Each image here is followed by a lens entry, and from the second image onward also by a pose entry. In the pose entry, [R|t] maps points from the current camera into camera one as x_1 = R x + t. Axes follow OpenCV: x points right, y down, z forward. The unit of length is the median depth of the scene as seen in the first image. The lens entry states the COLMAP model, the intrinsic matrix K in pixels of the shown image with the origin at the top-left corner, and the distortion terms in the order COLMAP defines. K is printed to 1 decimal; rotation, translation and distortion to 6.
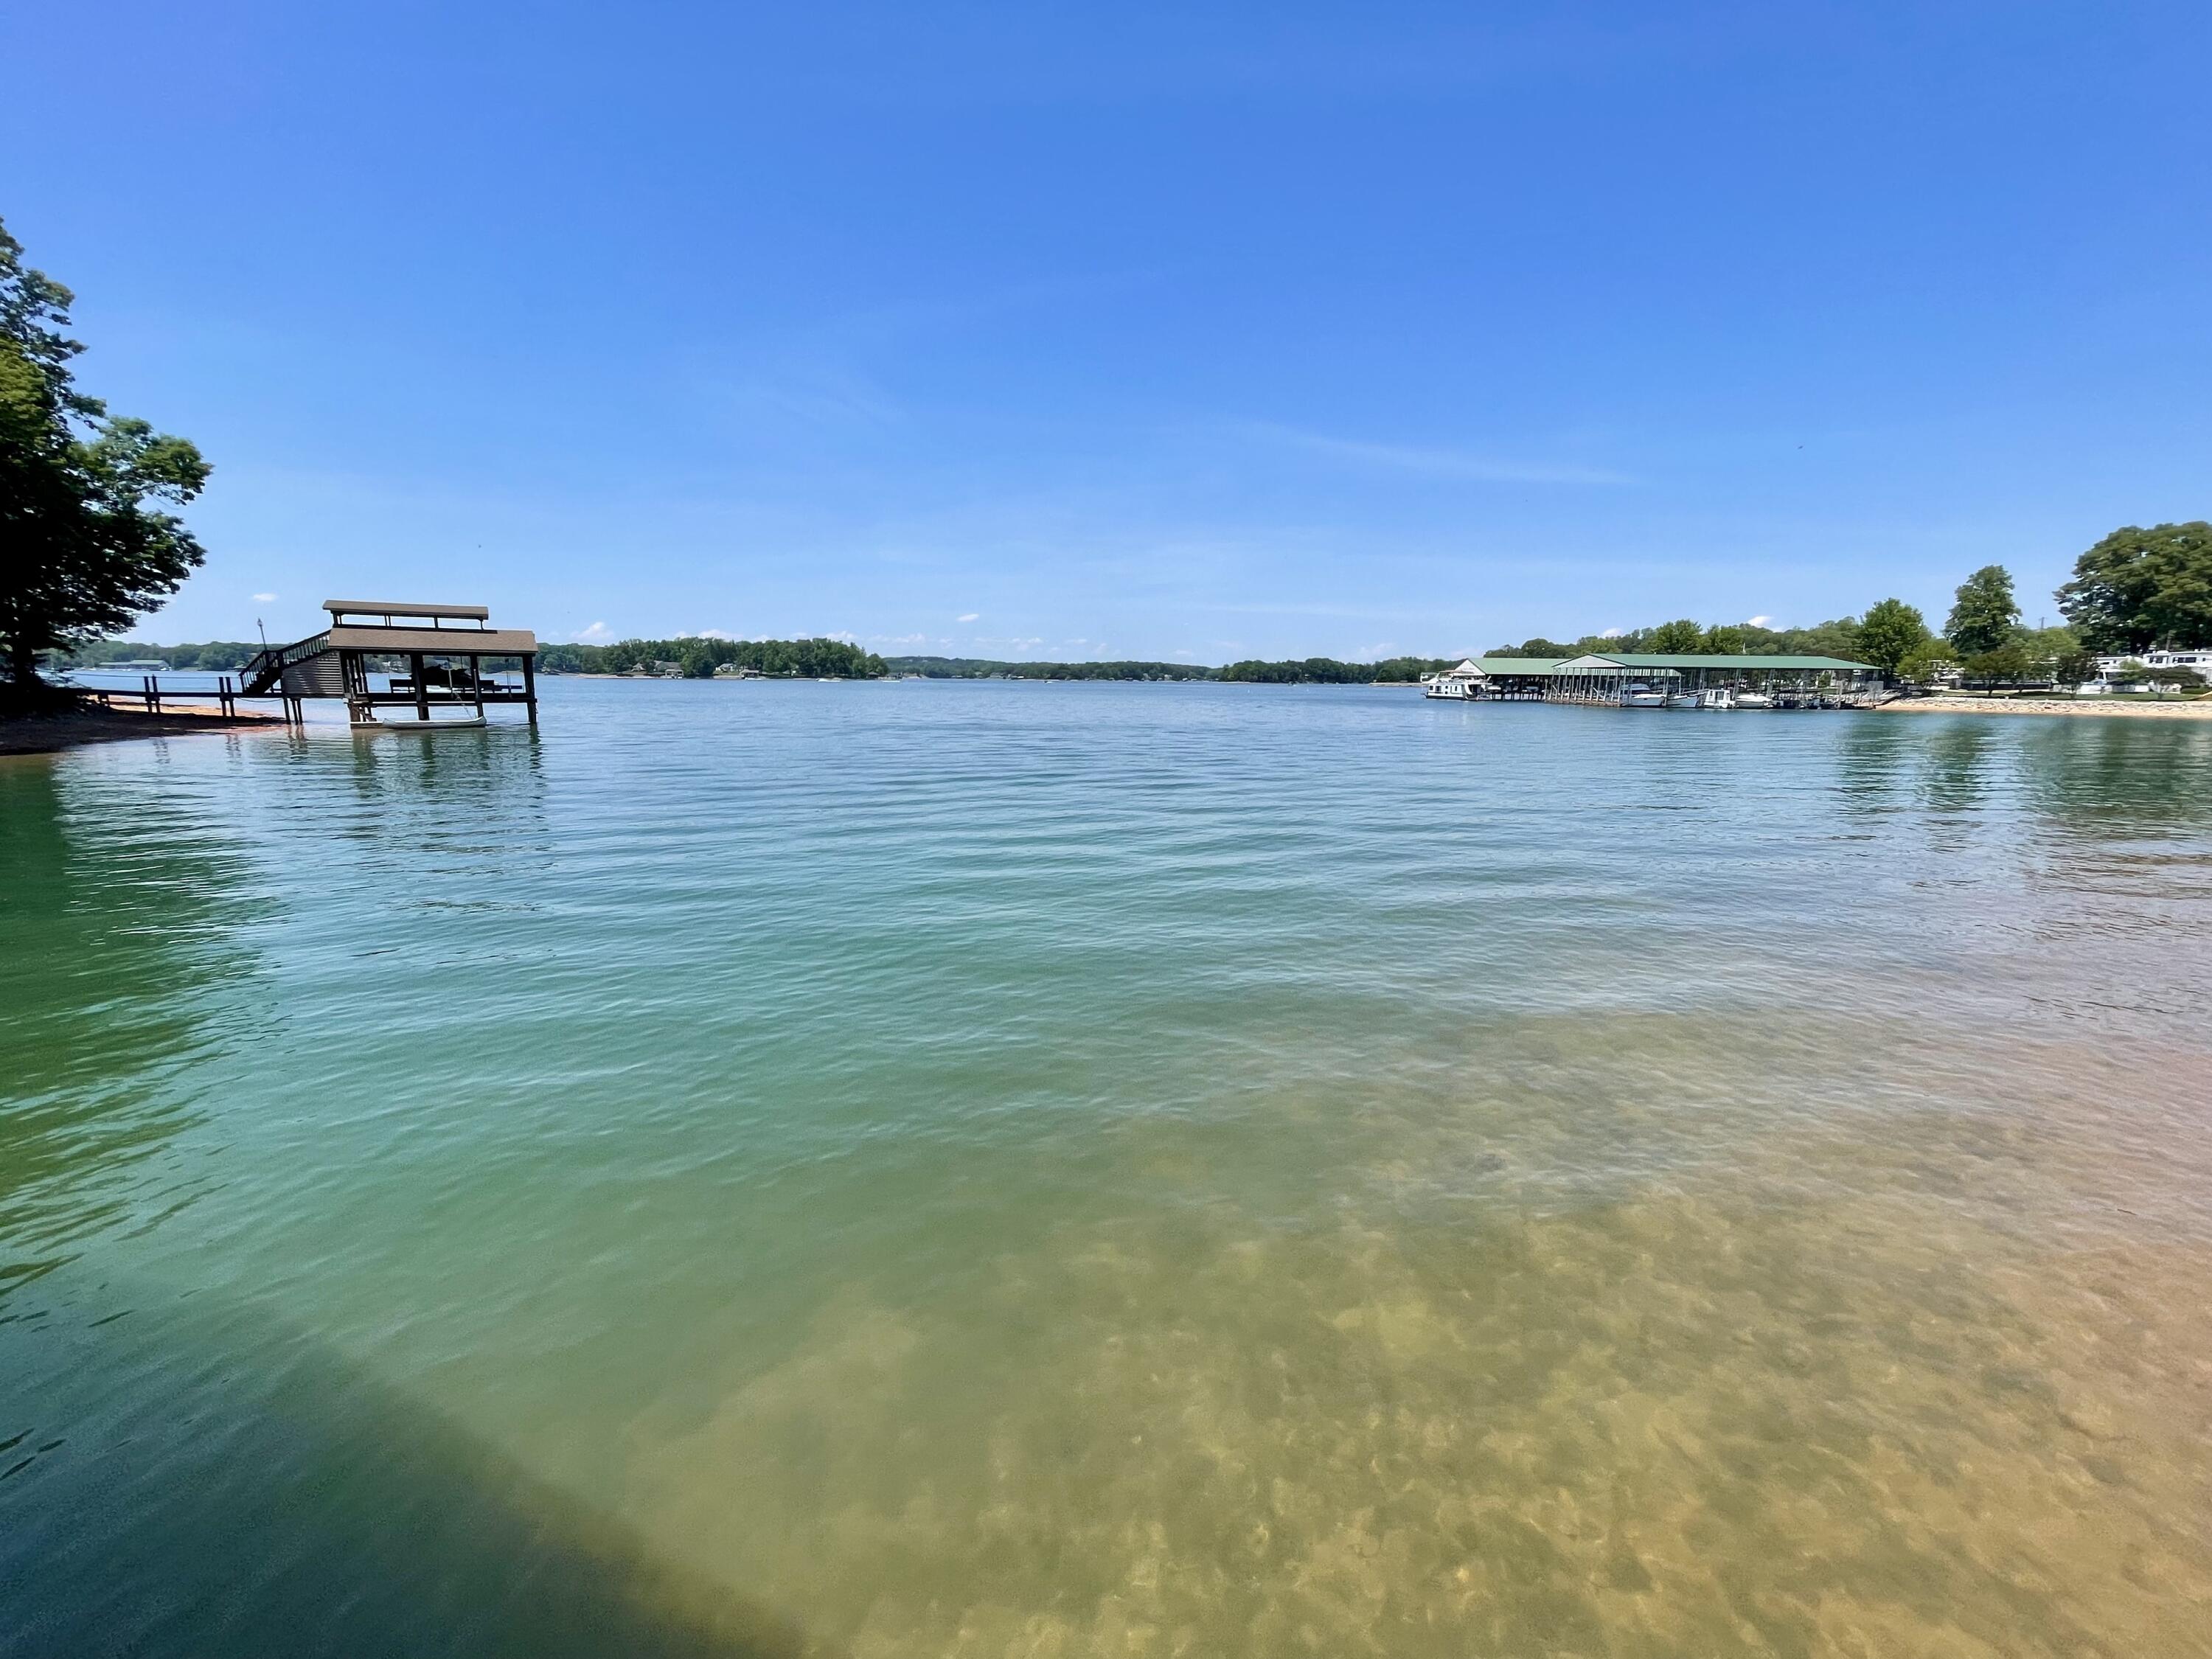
lens RADIAL K [[905.1, 0, 1106.0], [0, 905.1, 829.5], [0, 0, 1]] dist [0.001070, 0.000231]
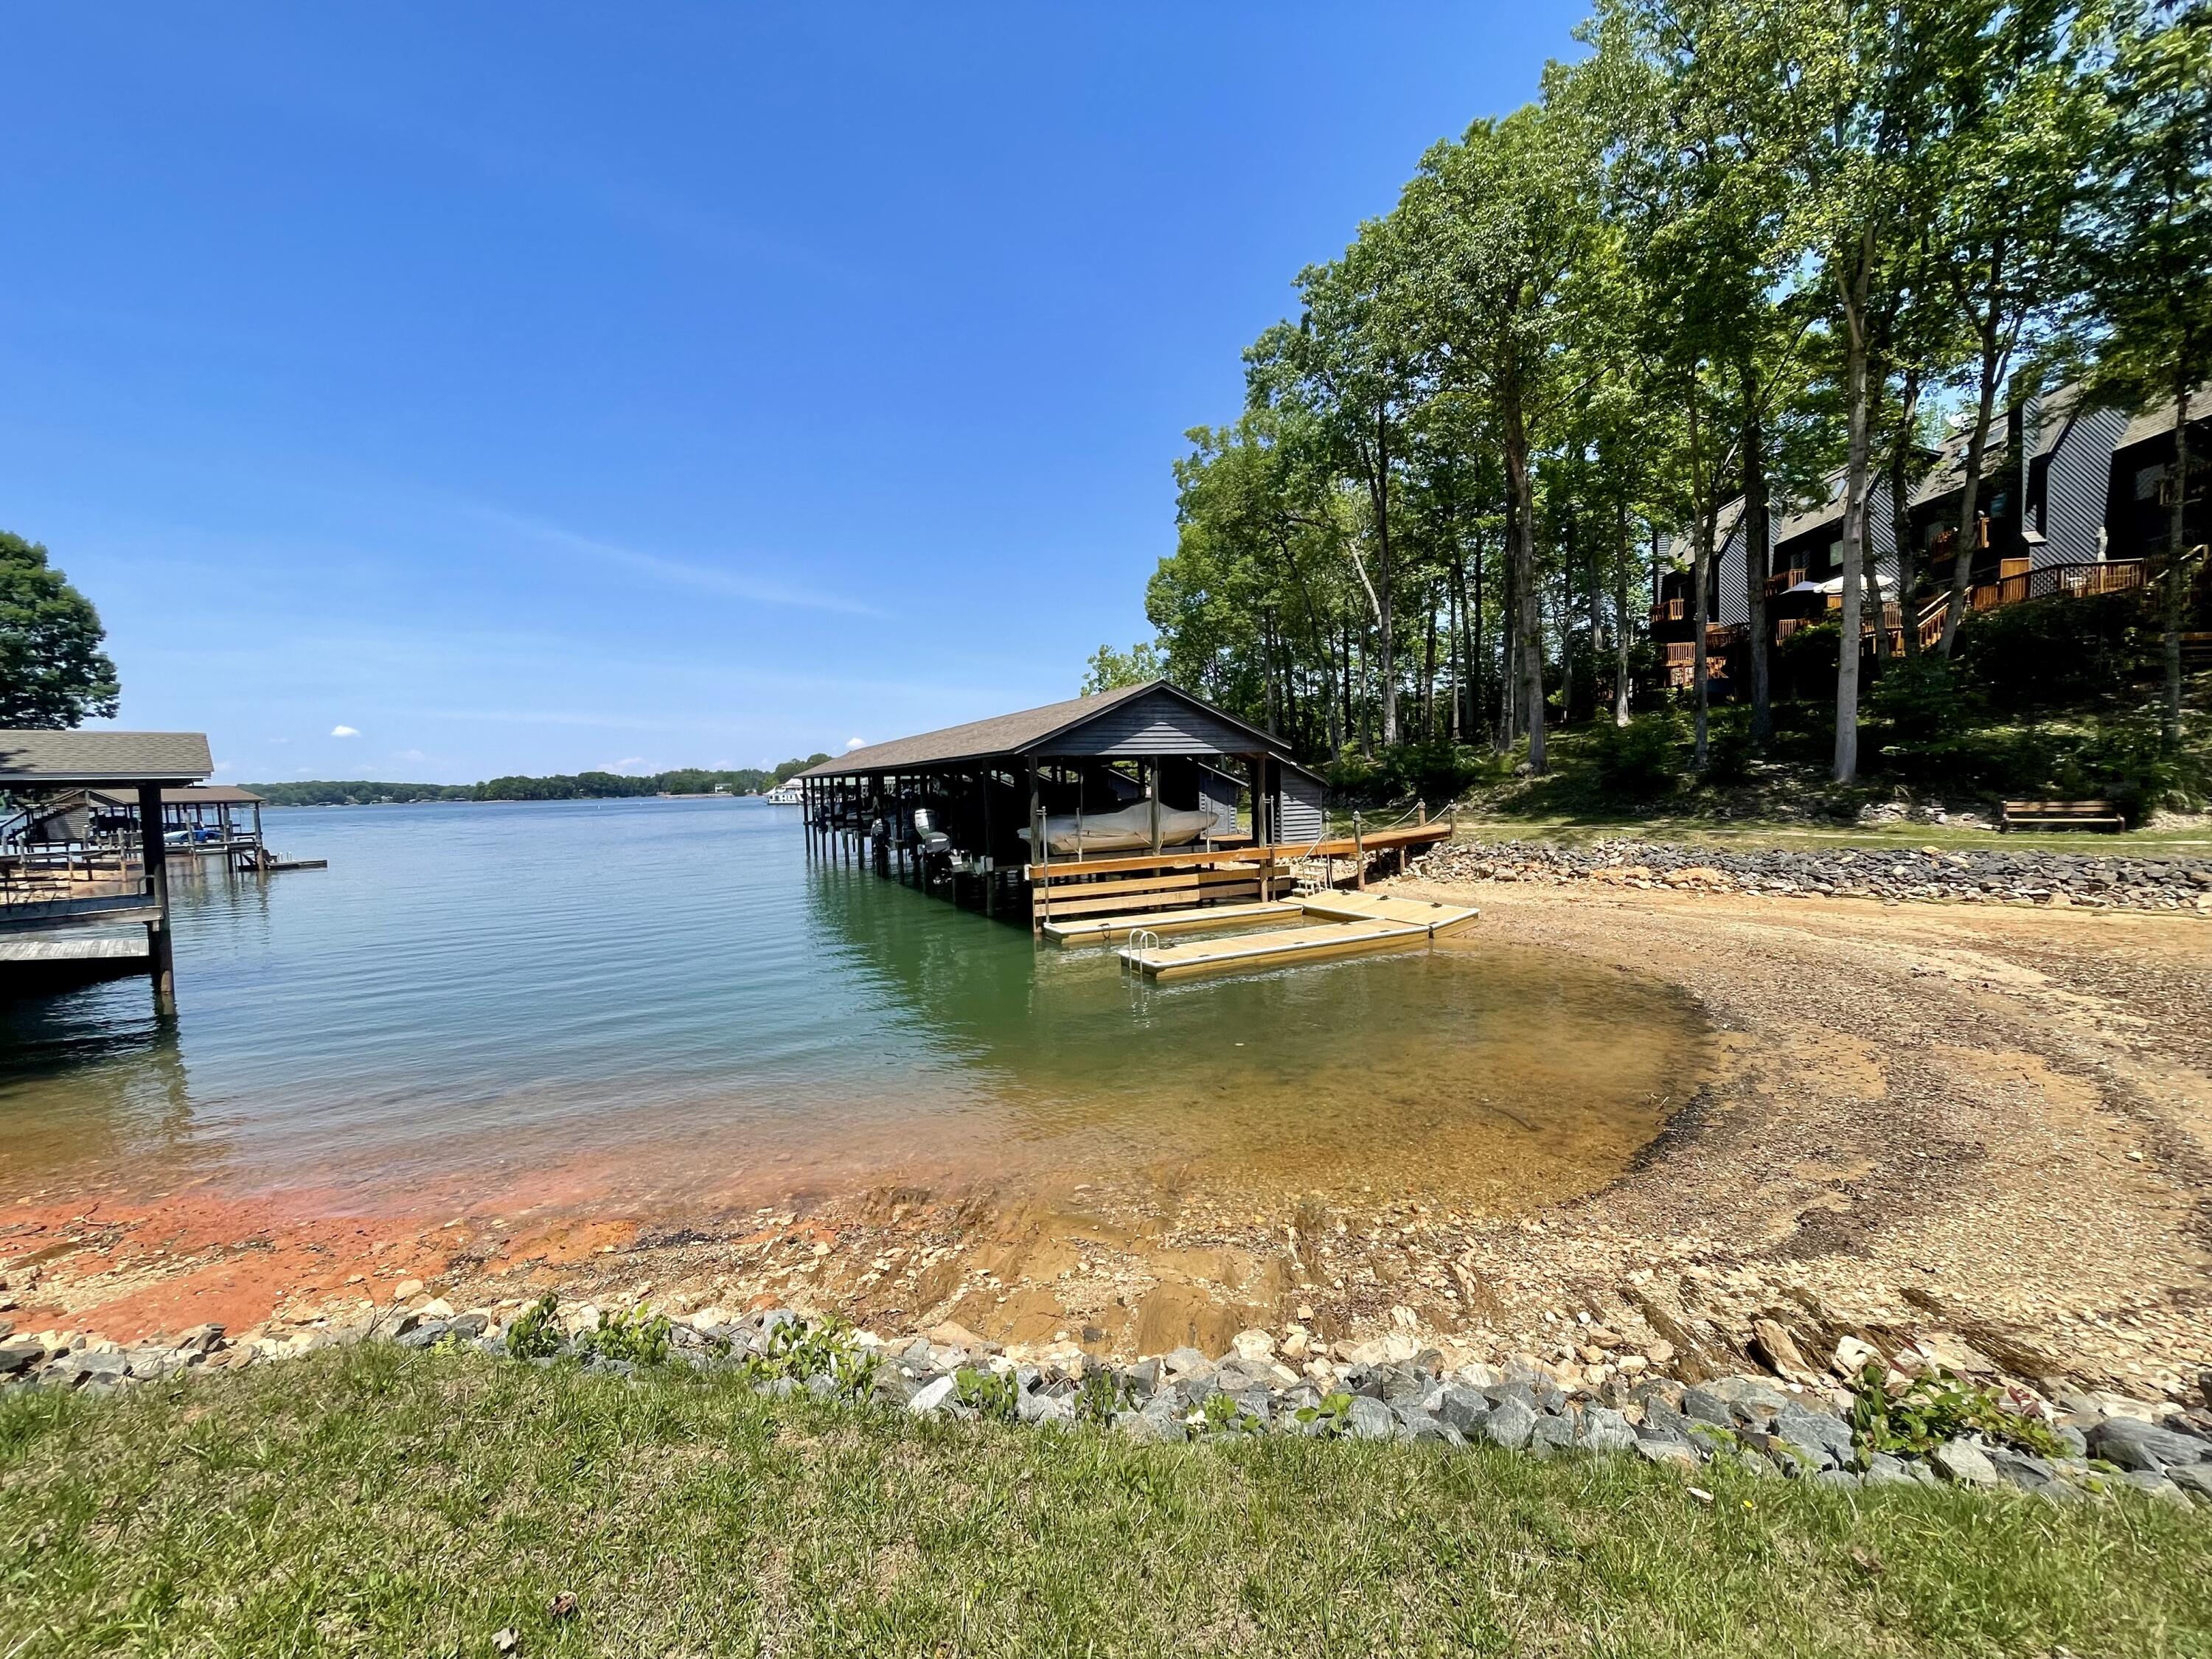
lens RADIAL K [[886.8, 0, 1106.0], [0, 886.8, 829.5], [0, 0, 1]] dist [-0.003972, -0.000075]
pose [[0.723749, -0.070766, 0.686425, -0.226781], [0.150321, 0.987008, -0.056740, 0.048409], [-0.673491, 0.144250, 0.724984, -0.341128]]
